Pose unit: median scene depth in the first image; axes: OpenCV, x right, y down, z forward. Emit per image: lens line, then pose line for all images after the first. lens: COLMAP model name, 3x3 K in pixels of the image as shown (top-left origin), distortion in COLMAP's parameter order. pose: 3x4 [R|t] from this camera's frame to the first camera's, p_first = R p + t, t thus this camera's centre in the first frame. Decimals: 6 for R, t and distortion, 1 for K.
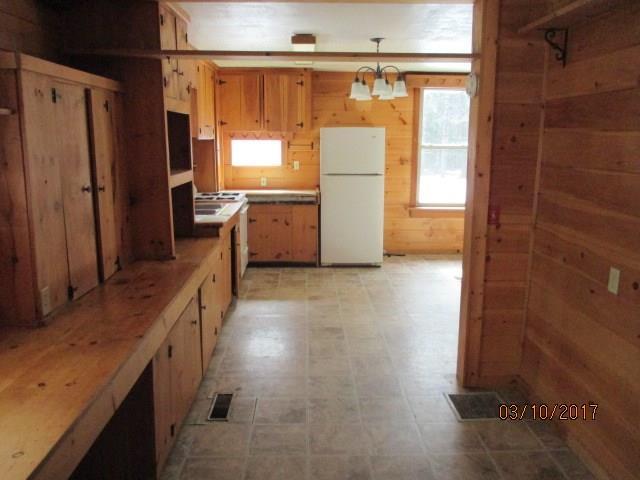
lens RADIAL K [[538.6, 0, 322.7], [0, 538.6, 242.3], [0, 0, 1]] dist [-0.034753, 0.002285]
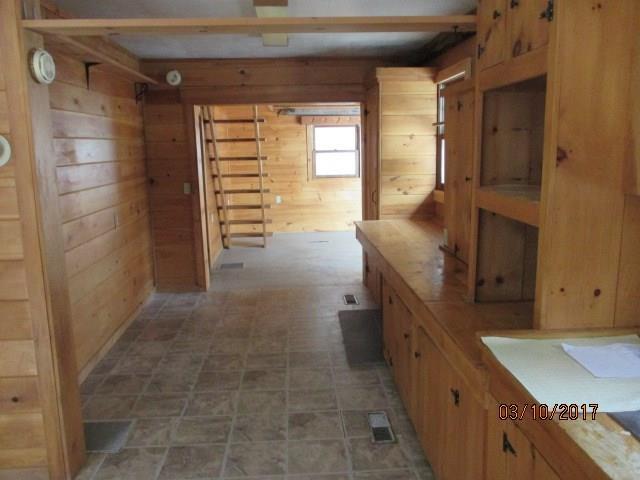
lens RADIAL K [[538.6, 0, 320.9], [0, 538.6, 234.3], [0, 0, 1]] dist [-0.034753, 0.002285]
pose [[-0.999589, 0.019156, -0.021347, -0.068891], [0.010443, 0.936248, 0.351185, -0.307416], [0.026713, 0.350818, -0.936063, 1.631828]]
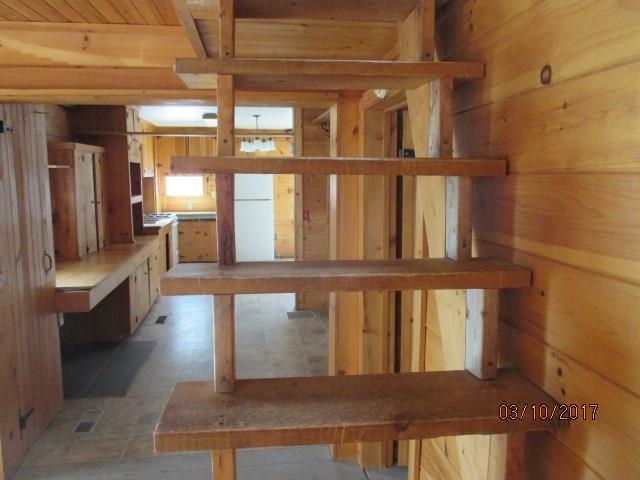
lens RADIAL K [[538.6, 0, 323.3], [0, 538.6, 236.4], [0, 0, 1]] dist [-0.034753, 0.002285]
pose [[0.993119, -0.020421, 0.115317, 0.149933], [0.028989, 0.996902, -0.073122, 0.159563], [-0.113467, 0.075962, 0.990634, -0.862331]]
